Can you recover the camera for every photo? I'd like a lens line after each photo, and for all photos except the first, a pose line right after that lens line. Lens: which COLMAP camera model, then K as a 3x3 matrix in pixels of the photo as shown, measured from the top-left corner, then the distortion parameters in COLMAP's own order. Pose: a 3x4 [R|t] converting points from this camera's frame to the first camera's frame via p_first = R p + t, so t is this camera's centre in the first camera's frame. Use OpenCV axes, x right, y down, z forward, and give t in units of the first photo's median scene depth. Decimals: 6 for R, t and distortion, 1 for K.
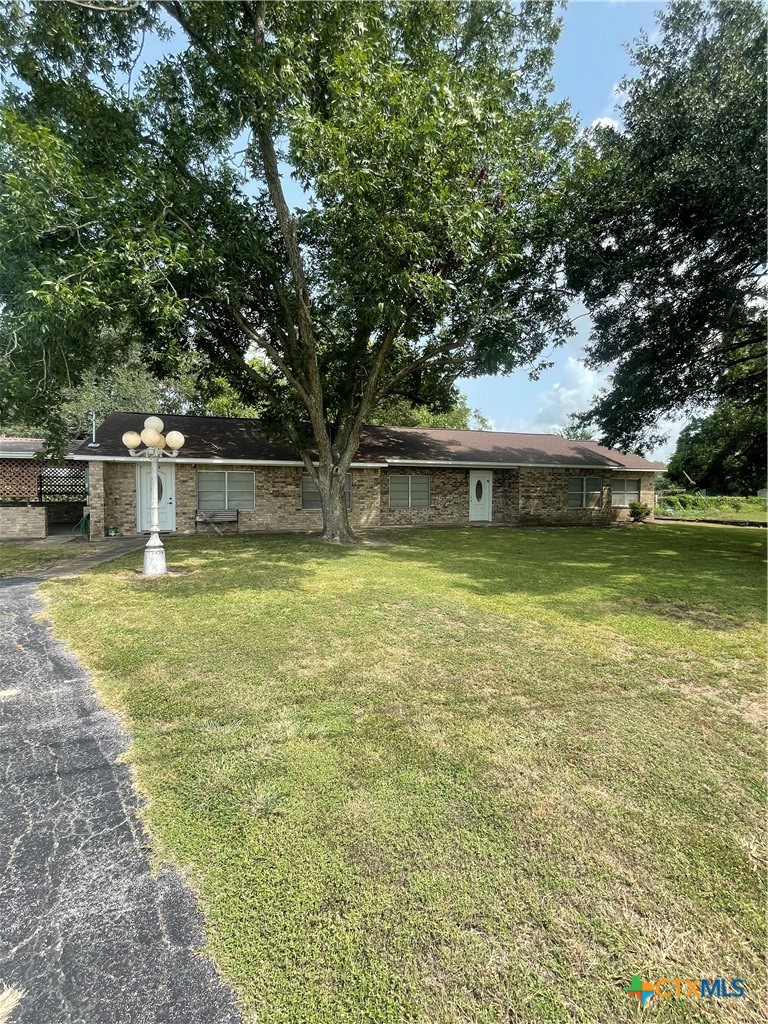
lens RADIAL K [[451.5, 0, 381.3], [0, 451.5, 511.2], [0, 0, 1]] dist [-0.001887, -0.000277]
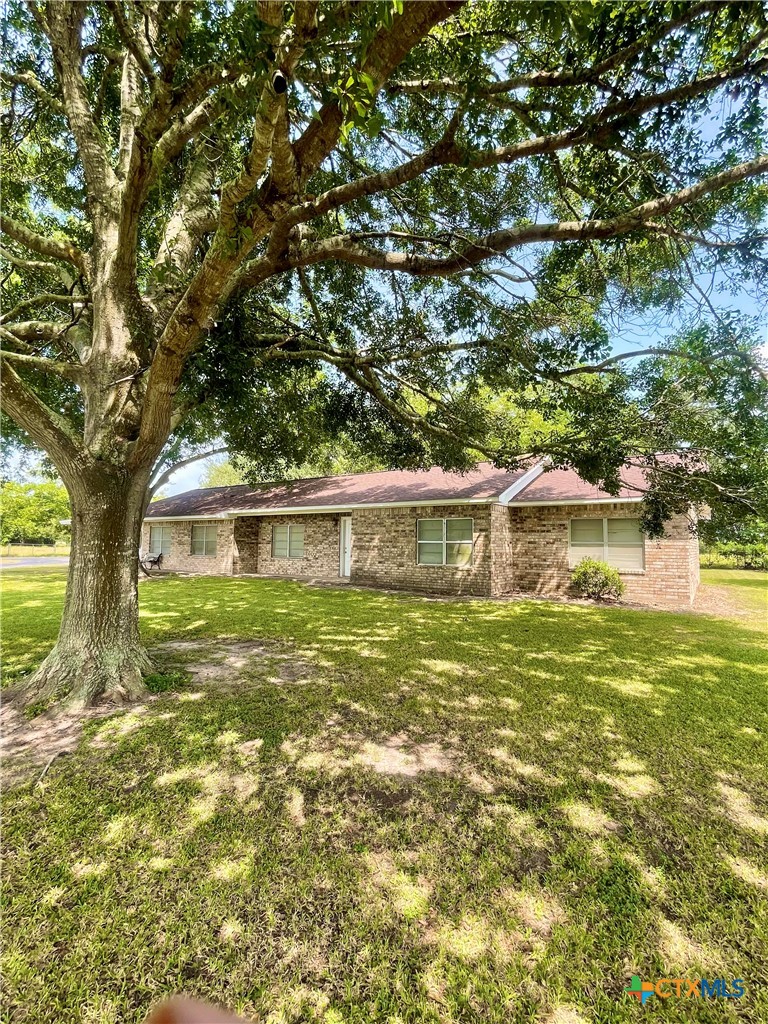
lens RADIAL K [[476.3, 0, 379.0], [0, 476.3, 511.7], [0, 0, 1]] dist [0.000991, 0.000030]
pose [[0.589892, -0.055293, -0.805587, 0.991493], [-0.047462, 0.993554, -0.102949, -0.009826], [0.806086, 0.098964, 0.583465, 0.536242]]
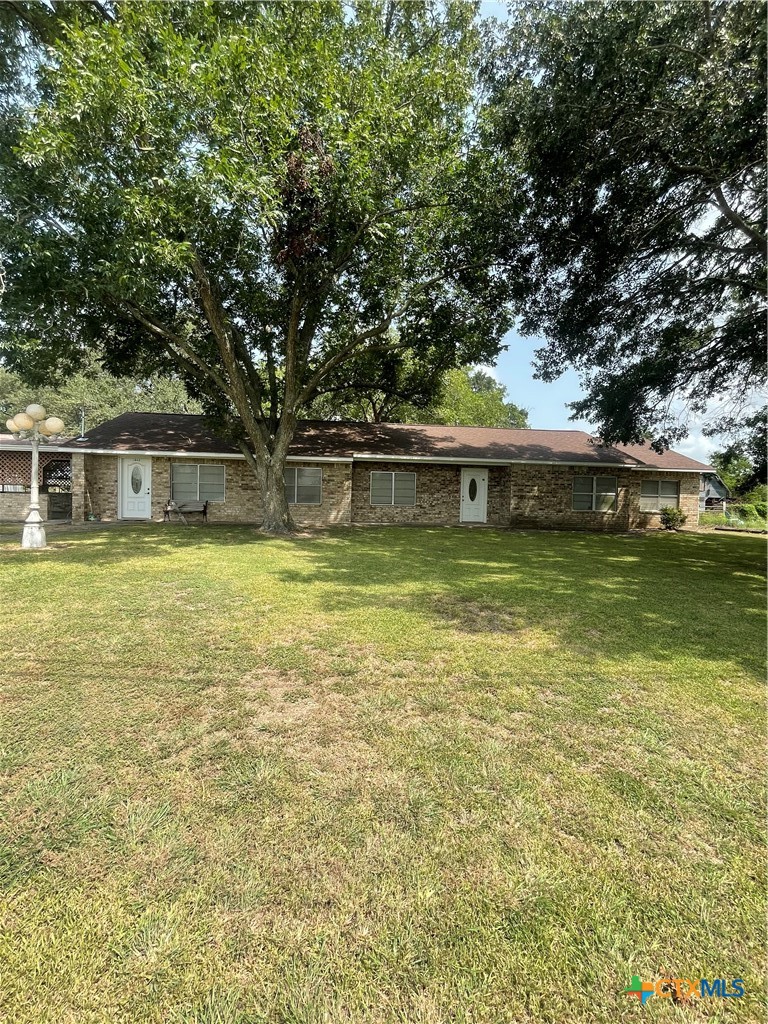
lens RADIAL K [[451.5, 0, 383.5], [0, 451.5, 511.4], [0, 0, 1]] dist [-0.001887, -0.000277]
pose [[0.977418, 0.026059, -0.209702, 0.241313], [-0.029371, 0.999488, -0.012697, 0.017538], [0.209264, 0.018570, 0.977683, 0.046669]]
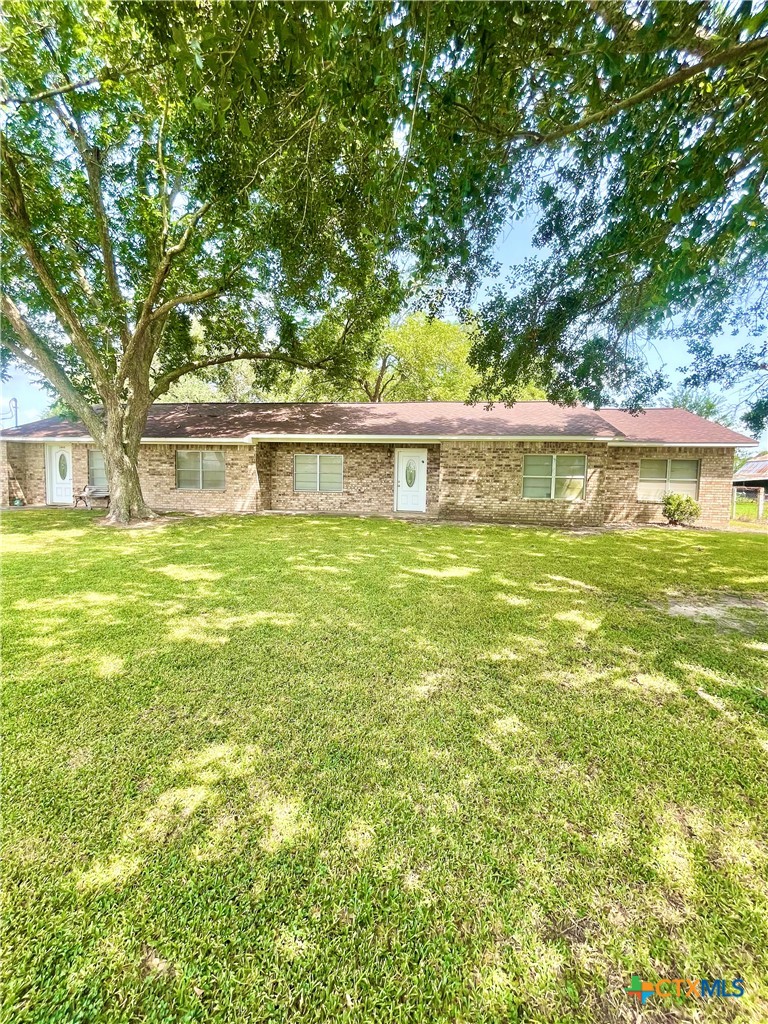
lens RADIAL K [[406.2, 0, 384.8], [0, 406.2, 511.0], [0, 0, 1]] dist [-0.001200, -0.000041]
pose [[0.893922, 0.046209, -0.445833, 0.518231], [-0.037634, 0.998897, 0.028073, 0.002546], [0.446639, -0.008317, 0.894676, 0.346376]]
